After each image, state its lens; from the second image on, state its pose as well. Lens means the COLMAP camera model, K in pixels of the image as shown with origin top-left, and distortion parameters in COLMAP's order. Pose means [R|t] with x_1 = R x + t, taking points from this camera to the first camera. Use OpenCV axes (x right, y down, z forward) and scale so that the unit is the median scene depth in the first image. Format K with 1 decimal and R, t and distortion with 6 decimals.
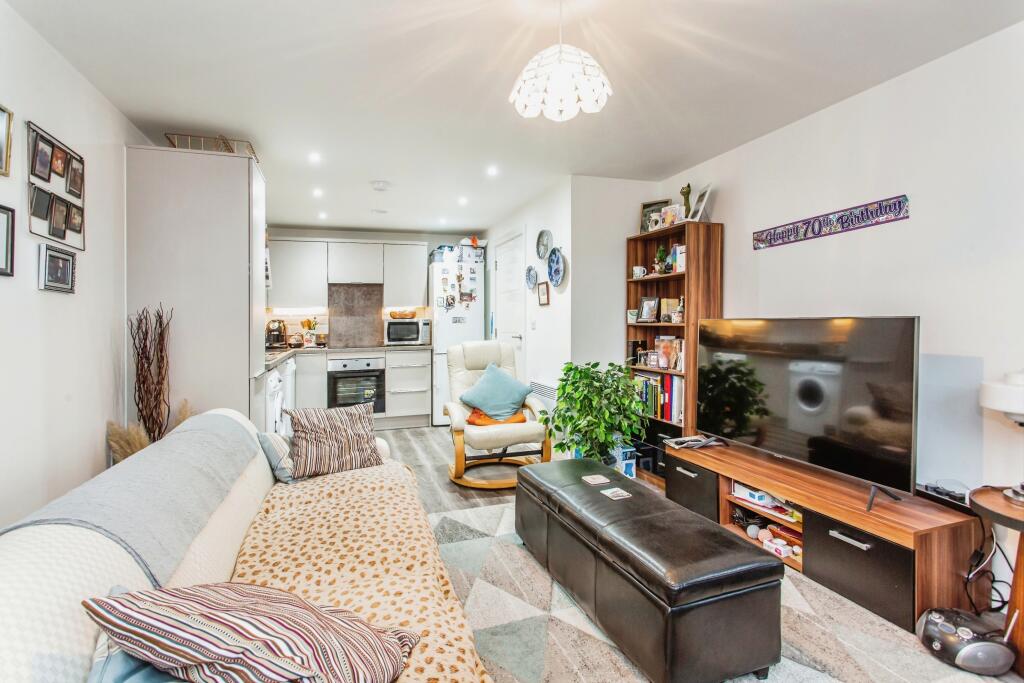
lens RADIAL K [[487.6, 0, 508.8], [0, 487.6, 326.5], [0, 0, 1]] dist [0.000593, 0.000208]
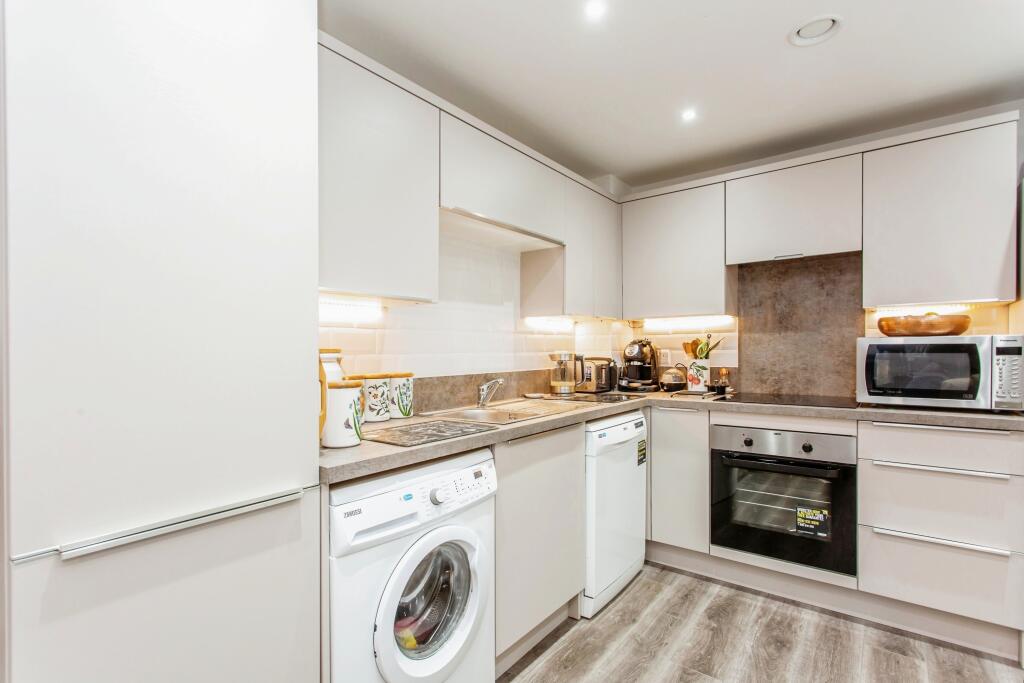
lens RADIAL K [[482.7, 0, 512.0], [0, 482.7, 349.2], [0, 0, 1]] dist [0.000571, 0.000143]
pose [[0.549574, 0.009720, -0.835388, -0.083043], [-0.007175, 0.999950, 0.006915, -0.006094], [0.835414, 0.002194, 0.549617, 0.552296]]
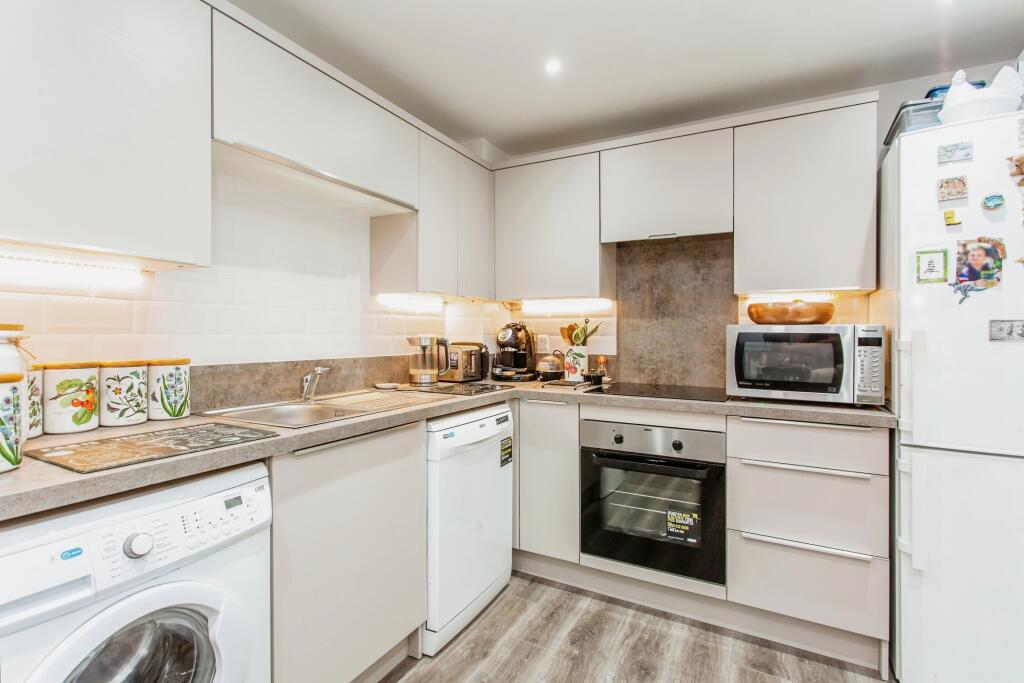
lens RADIAL K [[482.0, 0, 508.7], [0, 482.0, 321.5], [0, 0, 1]] dist [-0.002358, 0.000650]
pose [[0.676772, 0.002551, -0.736188, -0.101310], [-0.025681, 0.999467, -0.020145, -0.005842], [0.735745, 0.032540, 0.676477, 0.635917]]
